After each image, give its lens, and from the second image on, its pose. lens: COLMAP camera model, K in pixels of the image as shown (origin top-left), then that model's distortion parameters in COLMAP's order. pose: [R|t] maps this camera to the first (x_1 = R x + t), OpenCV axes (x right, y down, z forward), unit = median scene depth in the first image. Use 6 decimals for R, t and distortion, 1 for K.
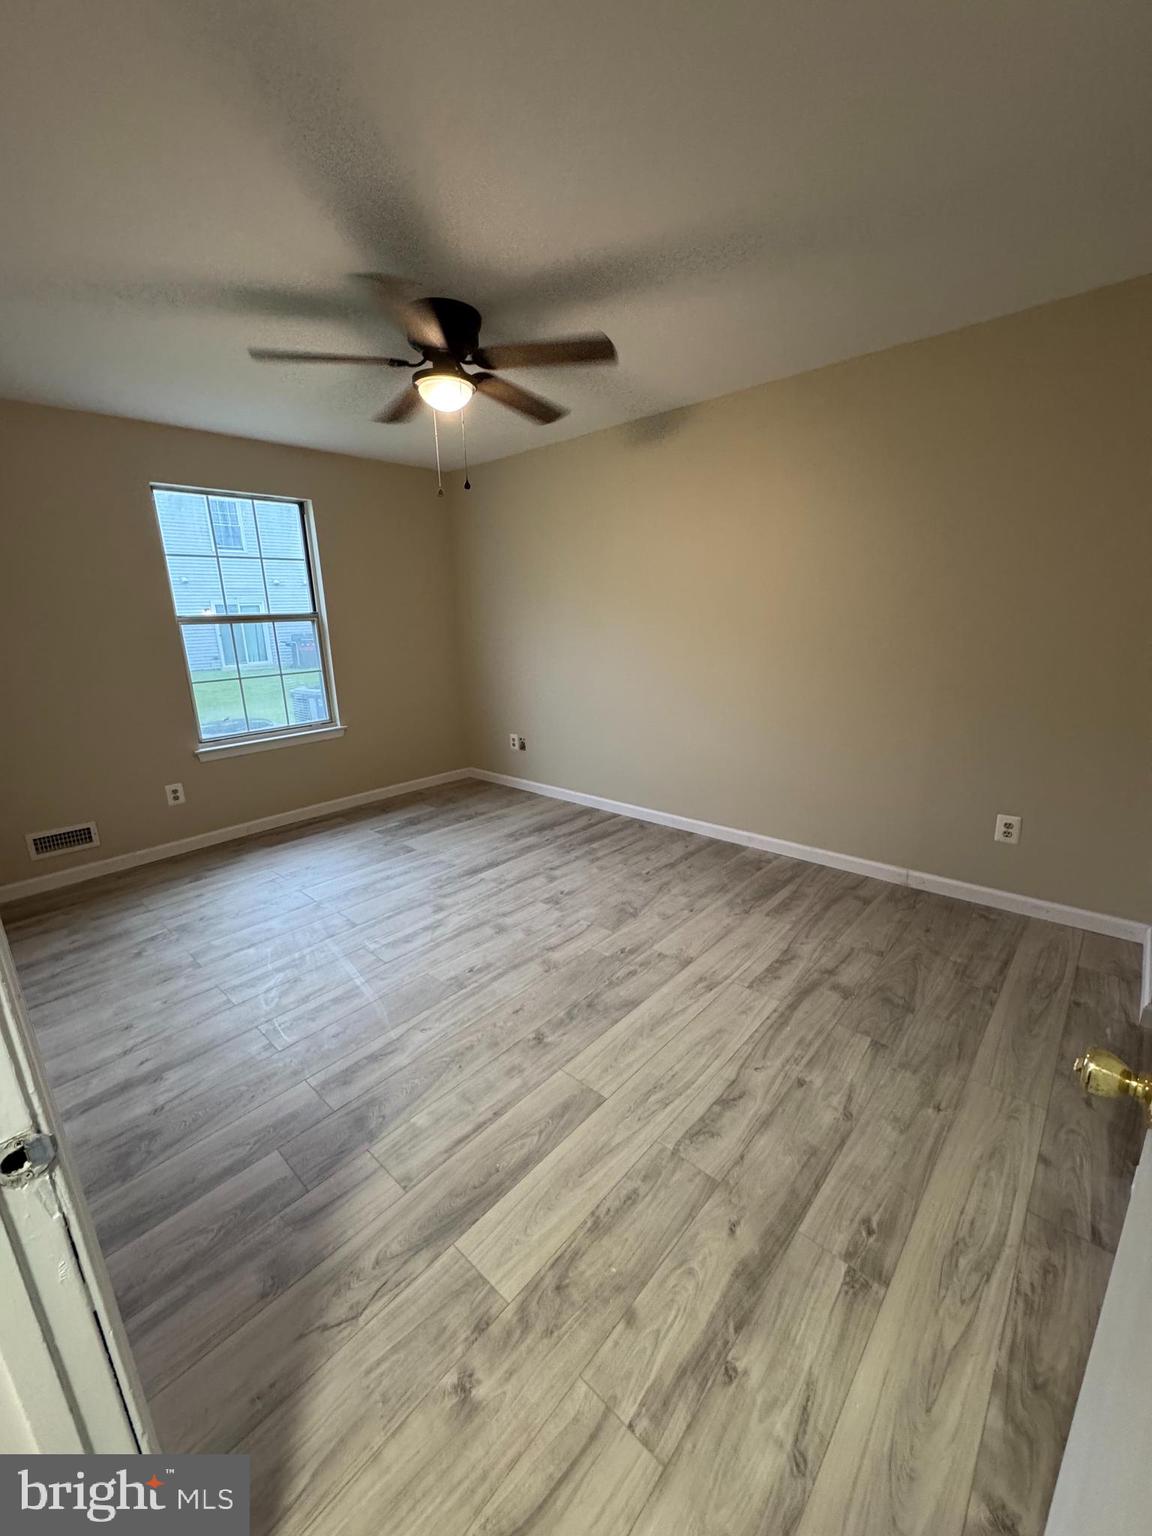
lens RADIAL K [[612.2, 0, 572.9], [0, 612.2, 730.4], [0, 0, 1]] dist [-0.002521, -0.000054]
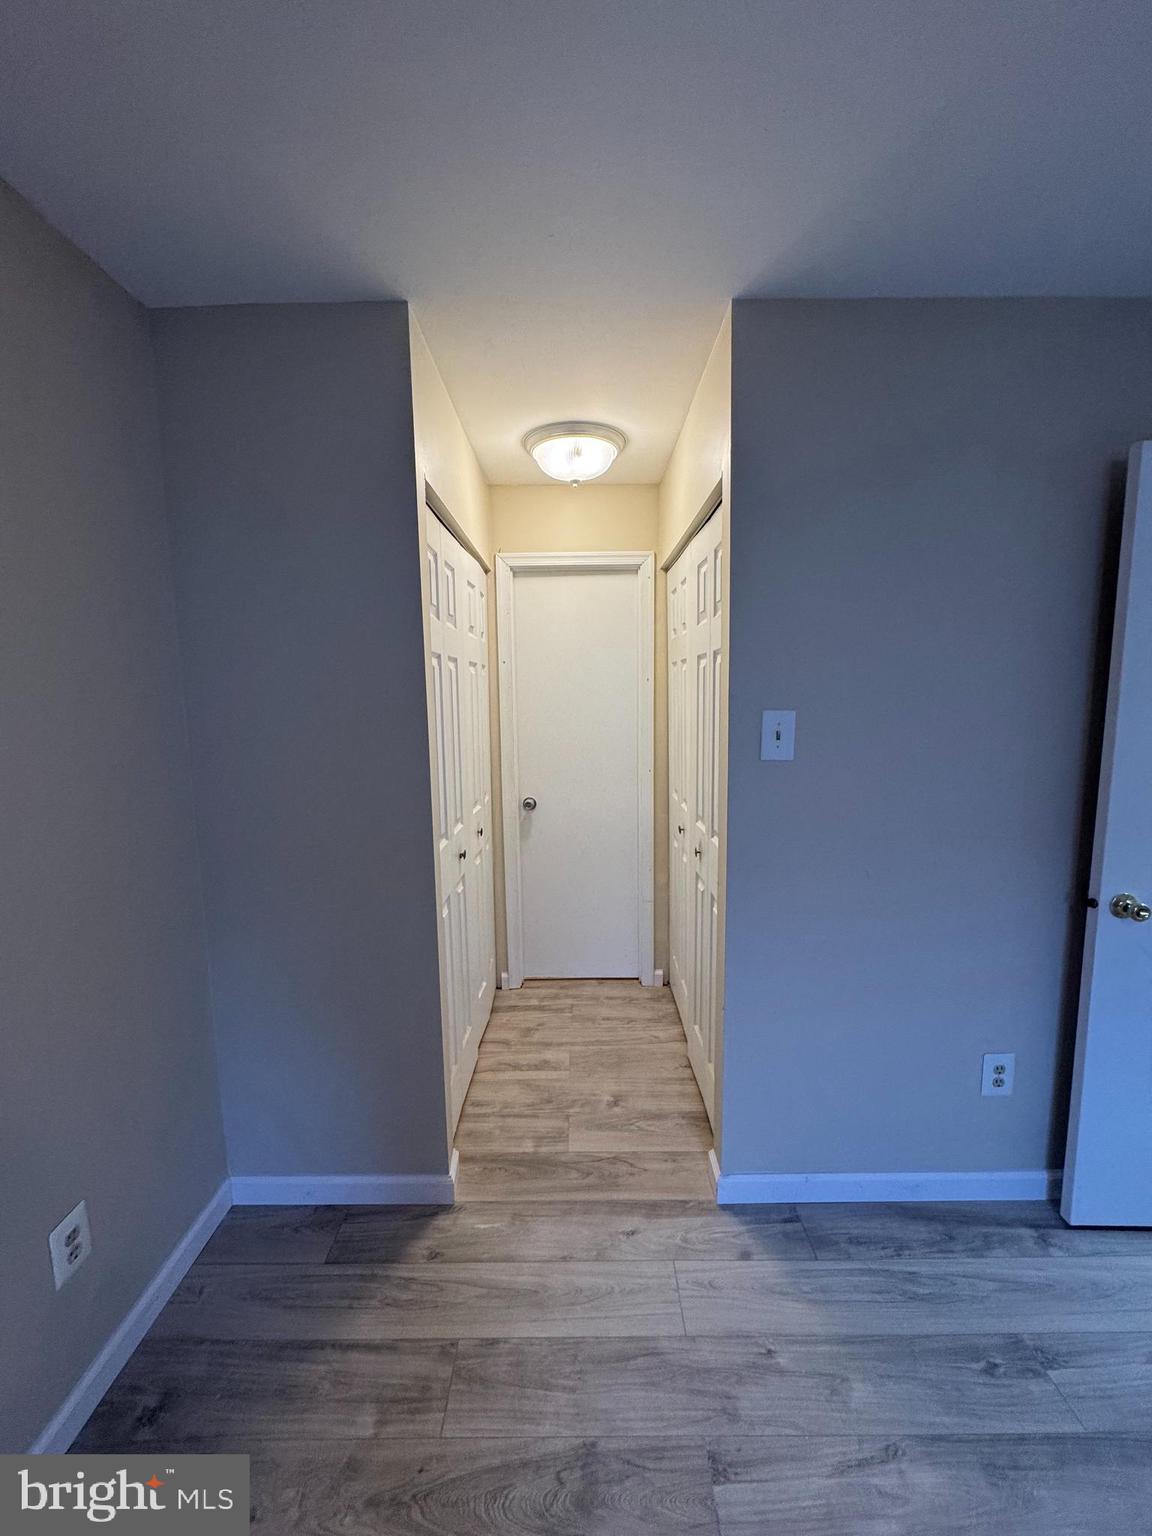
lens RADIAL K [[611.8, 0, 577.3], [0, 611.8, 766.5], [0, 0, 1]] dist [-0.003647, 0.000499]
pose [[-0.674912, -0.057943, 0.735620, 0.142160], [0.178116, 0.954641, 0.238612, -0.230304], [-0.716079, 0.292068, -0.633977, 0.941209]]
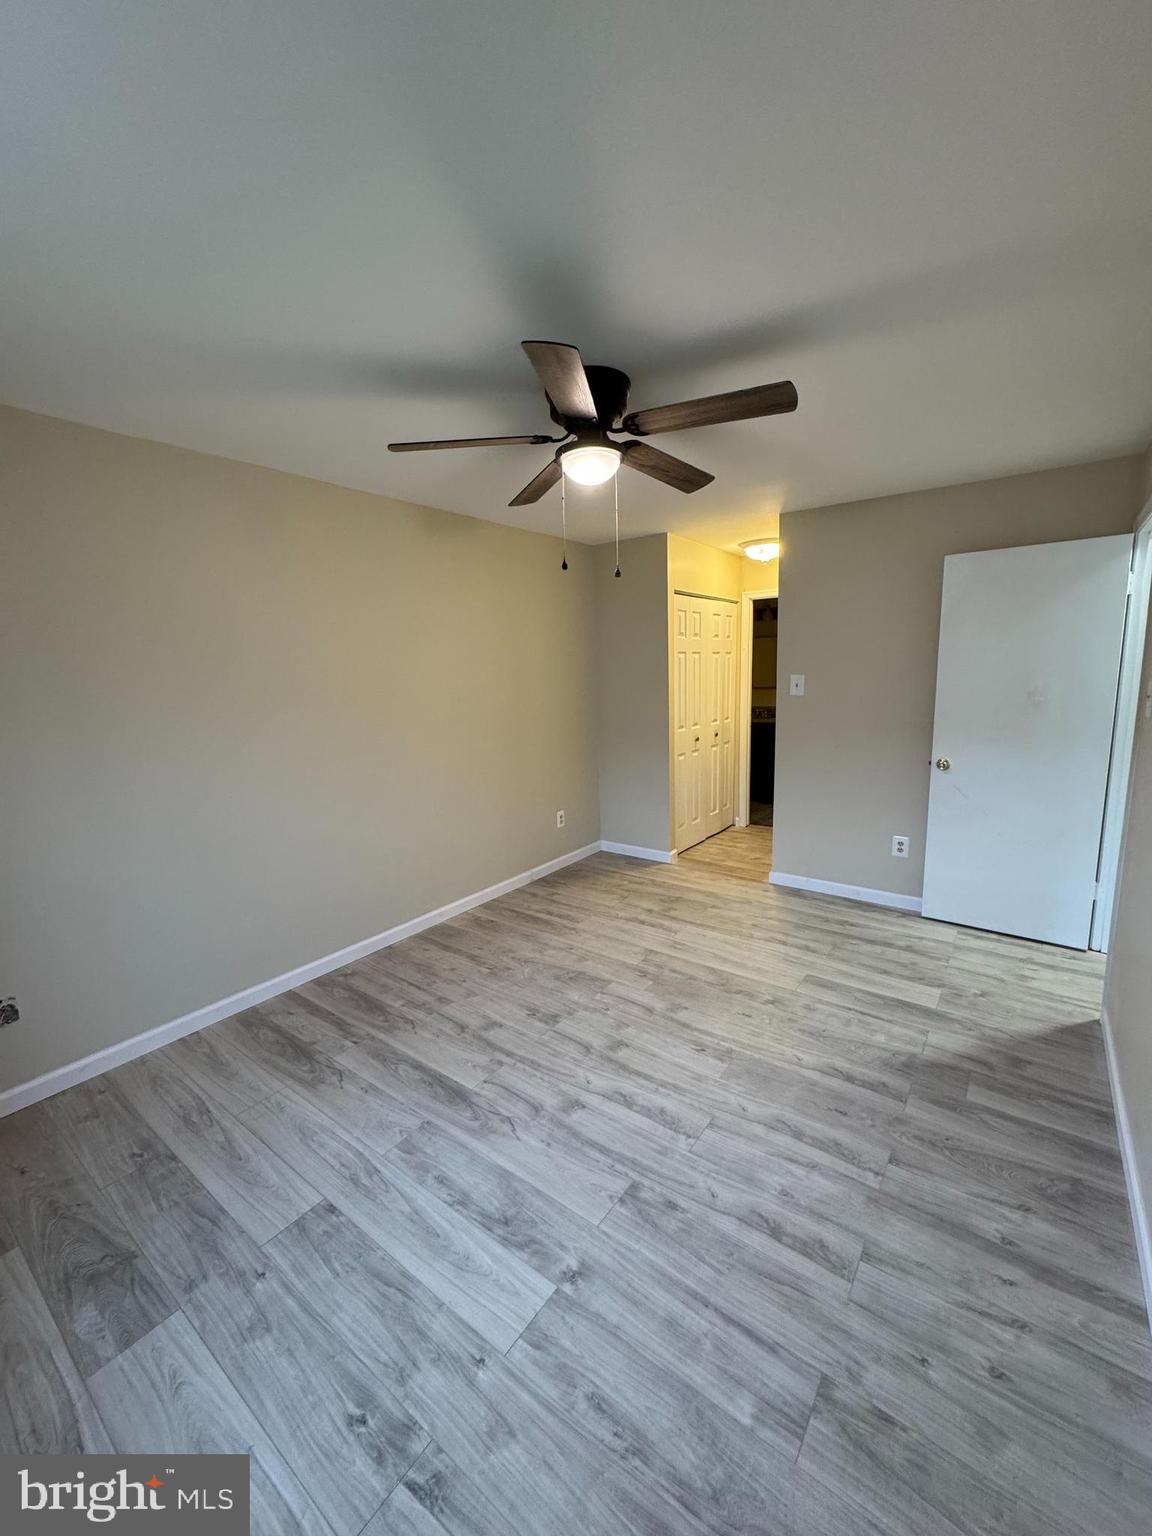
lens RADIAL K [[611.8, 0, 577.3], [0, 611.8, 766.5], [0, 0, 1]] dist [-0.003647, 0.000499]
pose [[-0.092596, -0.126010, 0.987698, -0.984023], [0.224831, 0.963695, 0.144026, -0.219757], [-0.969988, 0.235401, -0.060903, 1.057165]]
